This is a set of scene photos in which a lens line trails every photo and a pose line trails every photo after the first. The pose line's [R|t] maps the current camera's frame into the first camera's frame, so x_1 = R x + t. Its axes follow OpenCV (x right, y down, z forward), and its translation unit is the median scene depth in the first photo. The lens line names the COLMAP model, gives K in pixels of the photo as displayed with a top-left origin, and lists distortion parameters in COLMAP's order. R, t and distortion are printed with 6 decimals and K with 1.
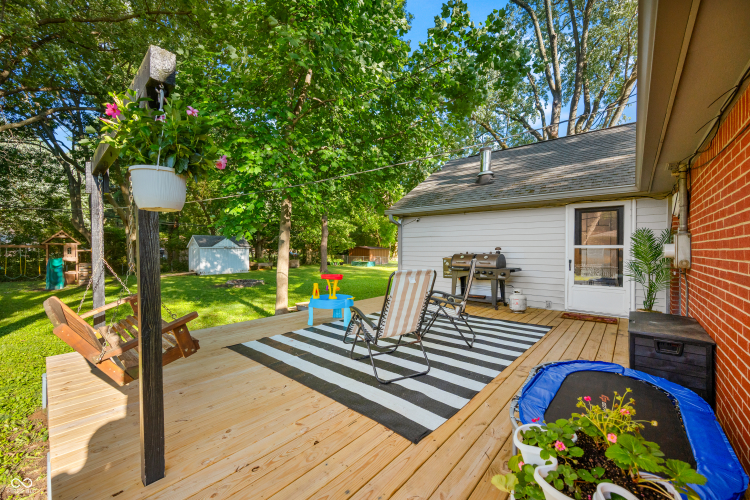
lens RADIAL K [[292.7, 0, 372.3], [0, 292.7, 251.6], [0, 0, 1]] dist [-0.001159, 0.000735]
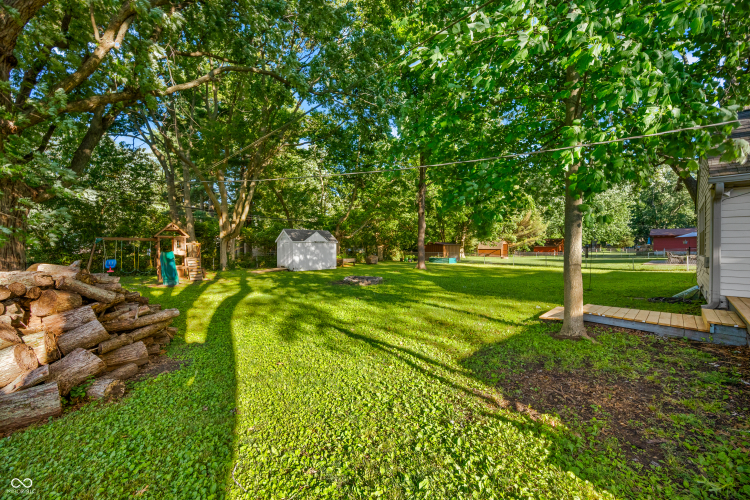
lens RADIAL K [[292.7, 0, 379.6], [0, 292.7, 248.5], [0, 0, 1]] dist [-0.001159, 0.000735]
pose [[0.995899, -0.000117, -0.090474, -0.951771], [0.000102, 1.000000, -0.000169, 0.038360], [0.090474, 0.000159, 0.995899, 0.356484]]
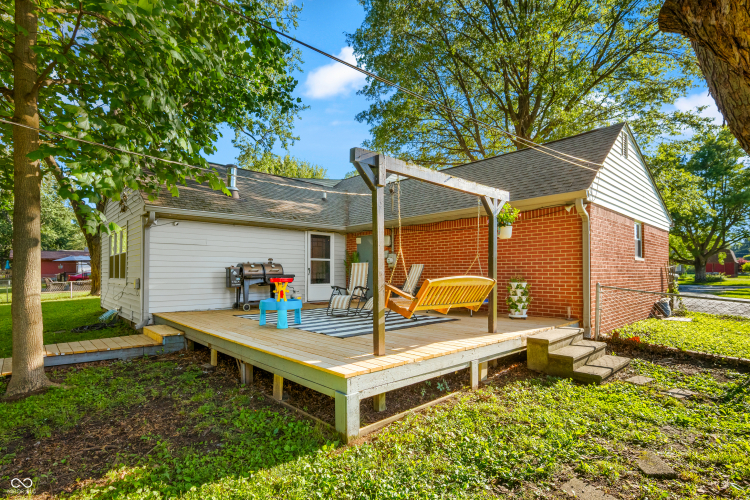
lens RADIAL K [[364.5, 0, 379.5], [0, 364.5, 263.2], [0, 0, 1]] dist [-0.011835, -0.002716]
pose [[0.102008, 0.020949, 0.994563, -1.163770], [0.010416, 0.999701, -0.022126, 0.050138], [-0.994729, 0.012616, 0.101759, 0.455514]]
